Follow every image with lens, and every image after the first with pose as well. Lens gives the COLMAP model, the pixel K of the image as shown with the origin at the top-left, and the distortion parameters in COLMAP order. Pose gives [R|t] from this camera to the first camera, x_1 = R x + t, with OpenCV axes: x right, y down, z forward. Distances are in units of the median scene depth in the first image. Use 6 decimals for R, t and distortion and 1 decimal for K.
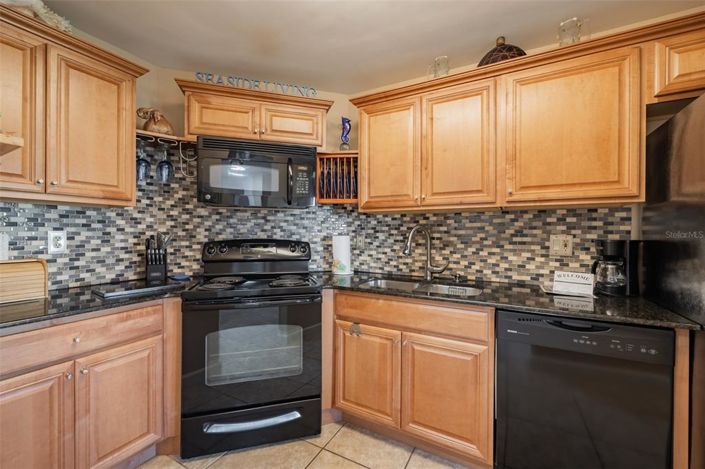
lens RADIAL K [[305.5, 0, 349.1], [0, 305.5, 233.6], [0, 0, 1]] dist [0.001316, 0.000027]
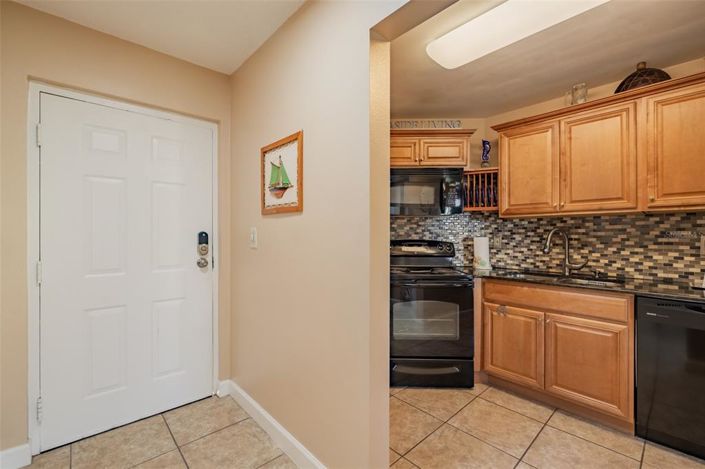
lens RADIAL K [[305.5, 0, 355.1], [0, 305.5, 234.1], [0, 0, 1]] dist [0.001316, 0.000027]
pose [[0.948179, -0.004763, -0.317700, -0.143848], [0.002677, 0.999972, -0.007002, 0.002403], [0.317724, 0.005789, 0.948165, -0.383924]]
